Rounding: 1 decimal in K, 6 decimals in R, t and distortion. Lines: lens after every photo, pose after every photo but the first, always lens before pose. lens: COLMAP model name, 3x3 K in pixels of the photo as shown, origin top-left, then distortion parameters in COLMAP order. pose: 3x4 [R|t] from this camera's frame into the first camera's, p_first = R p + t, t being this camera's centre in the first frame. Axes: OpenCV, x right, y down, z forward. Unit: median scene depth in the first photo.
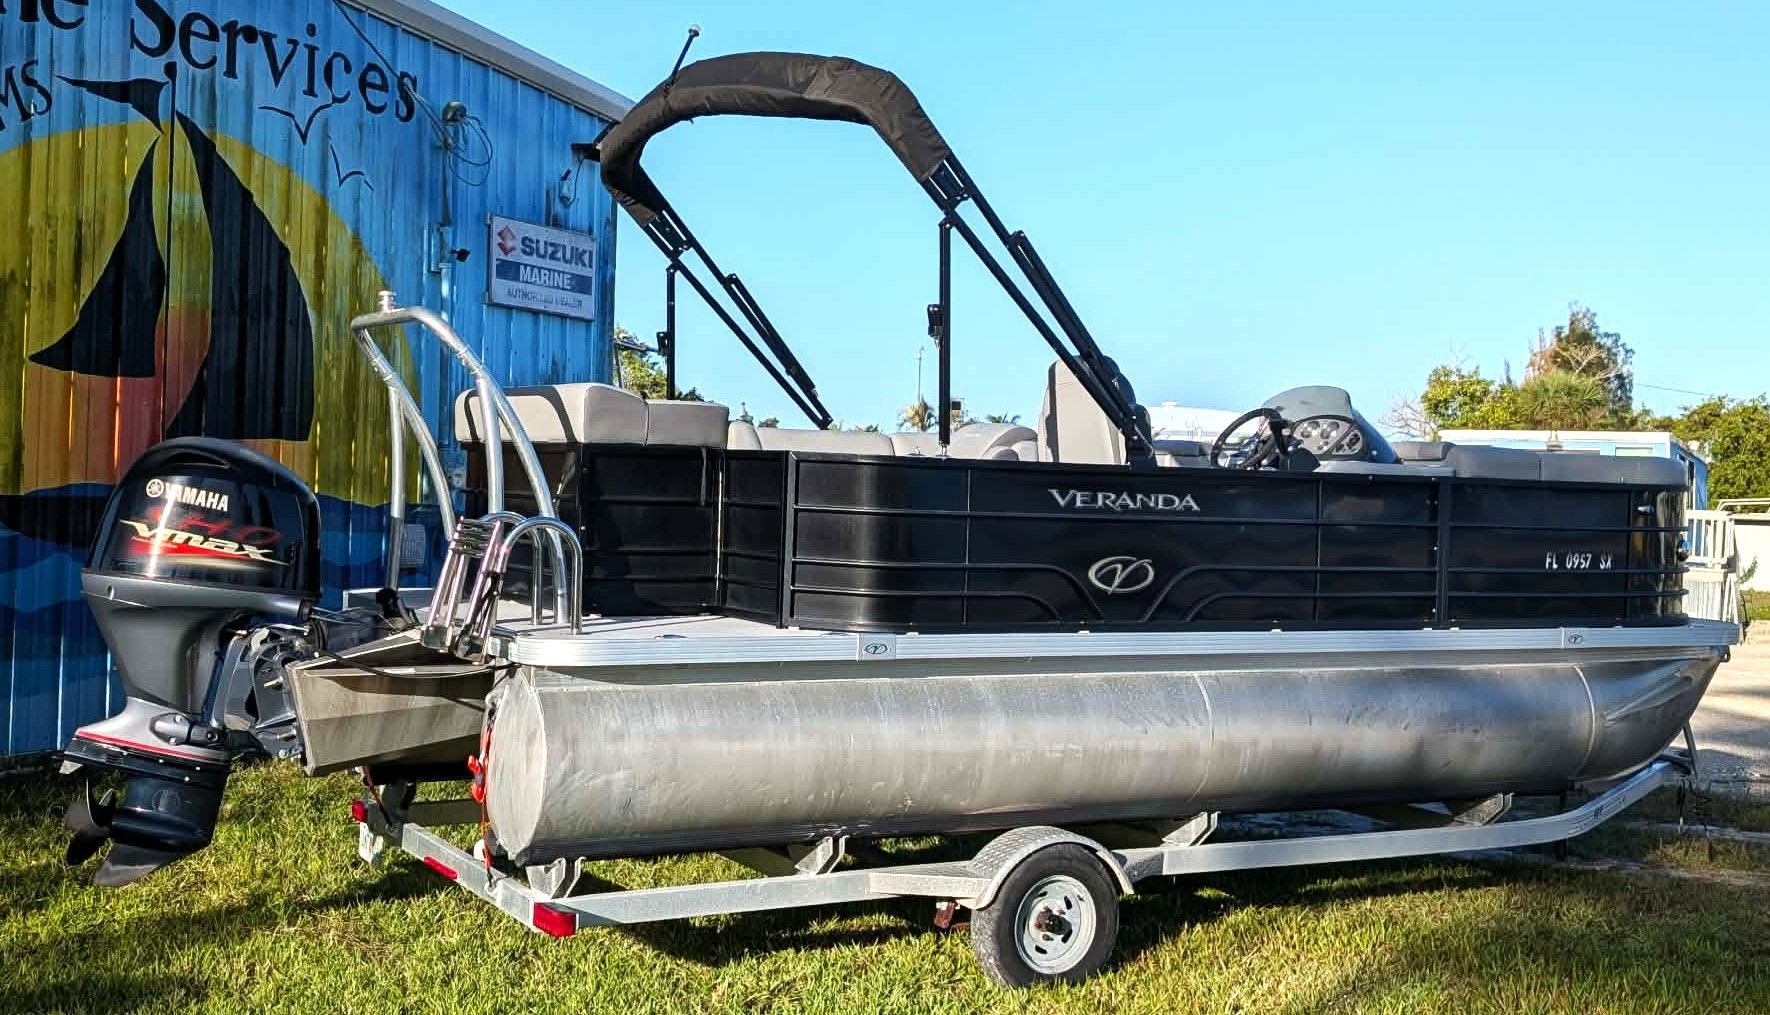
lens RADIAL K [[1977.8, 0, 891.1], [0, 1977.8, 454.6], [0, 0, 1]] dist [0.167058, -0.551539]
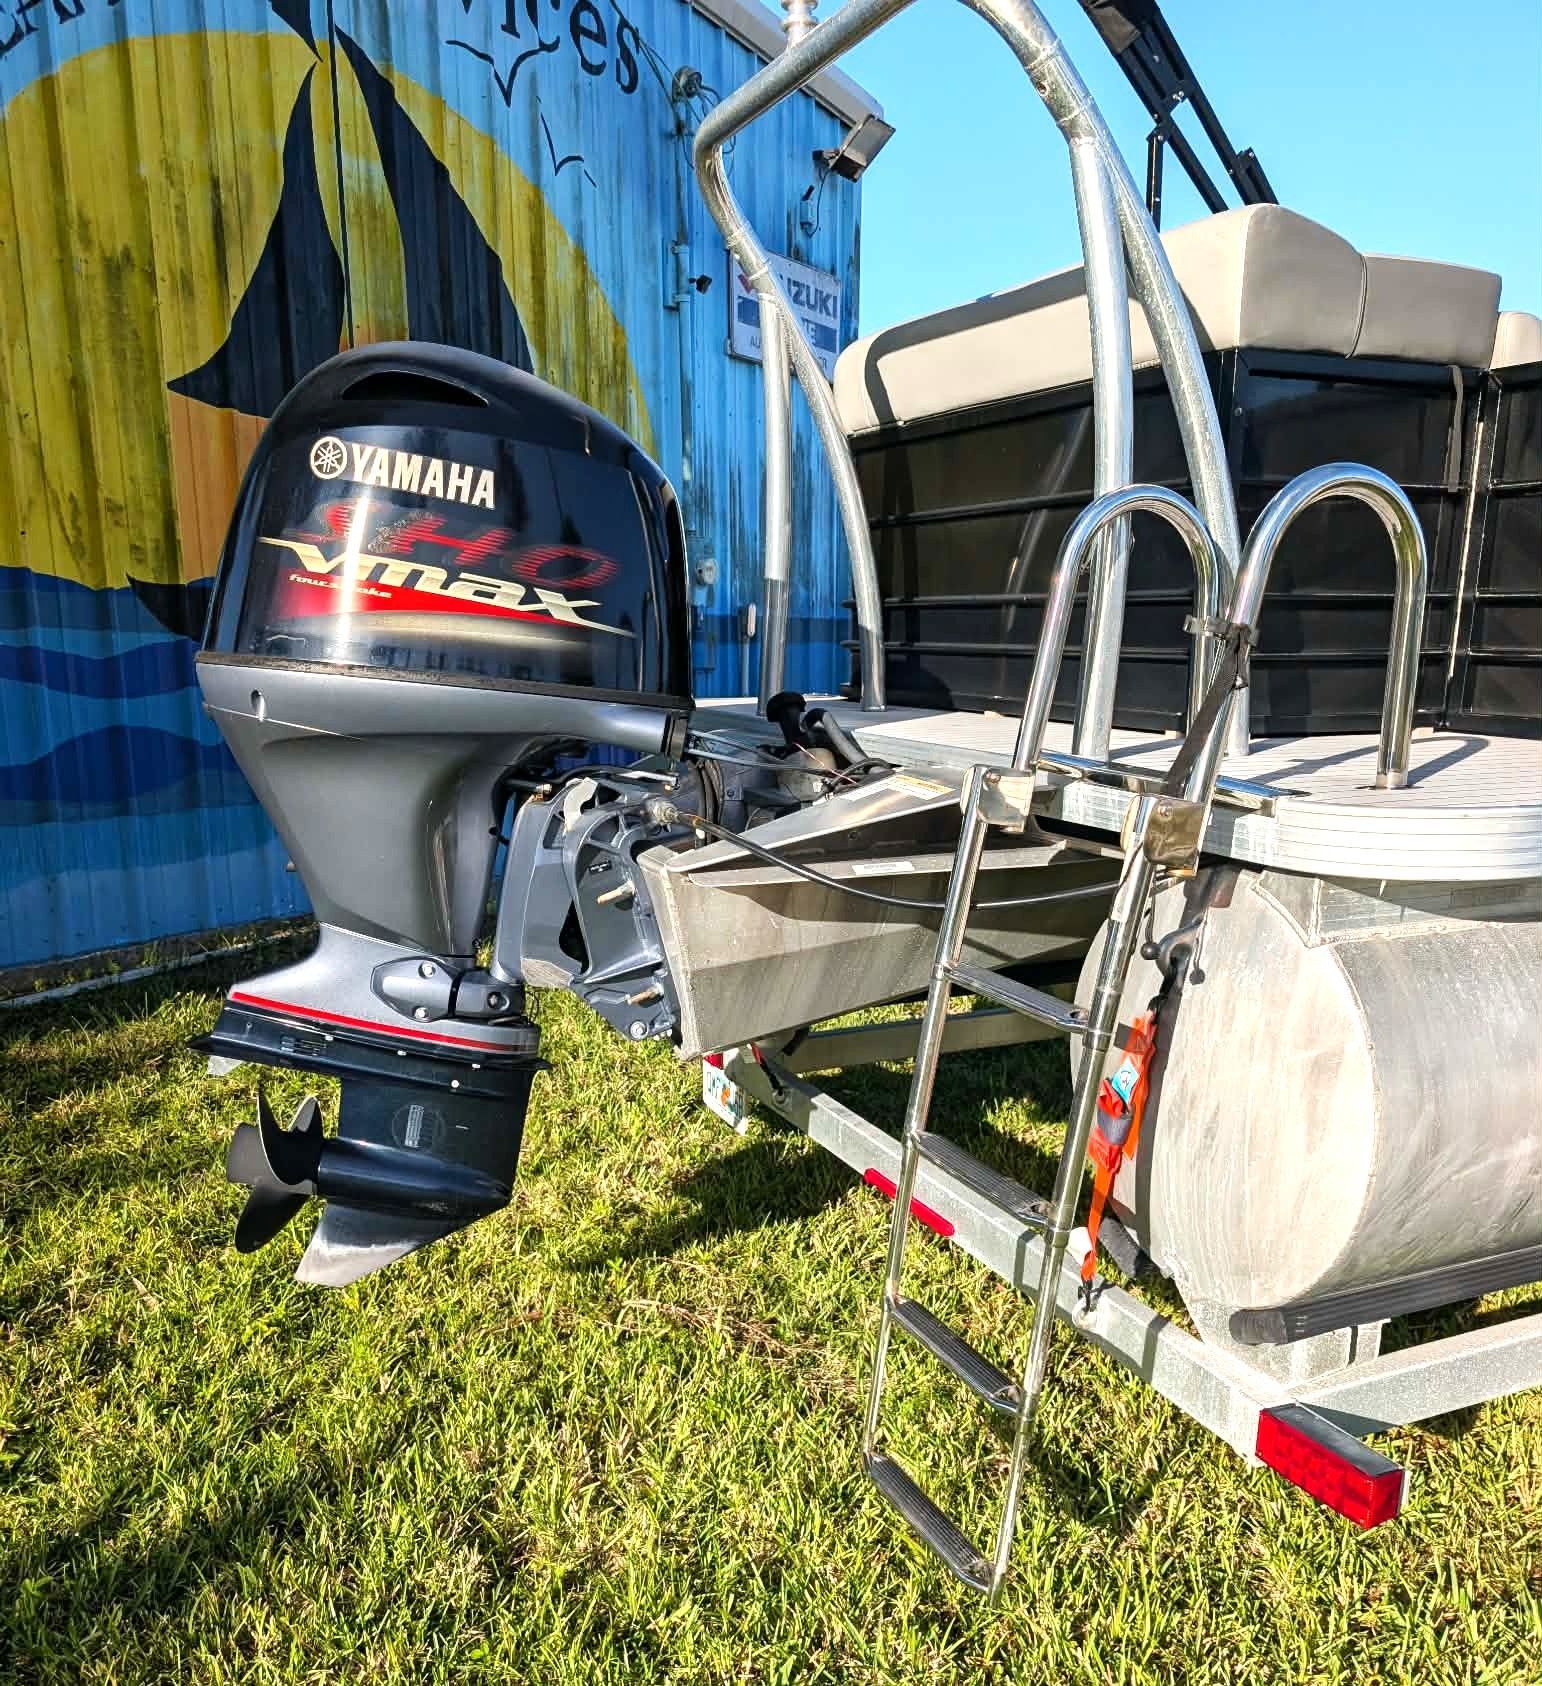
lens RADIAL K [[1474.1, 0, 775.6], [0, 1474.1, 1003.0], [0, 0, 1]] dist [0.042892, -0.046614]
pose [[0.994993, -0.001382, -0.099934, -0.210523], [0.027019, 0.966393, 0.255647, 0.045260], [0.096223, -0.257067, 0.961591, 0.589192]]
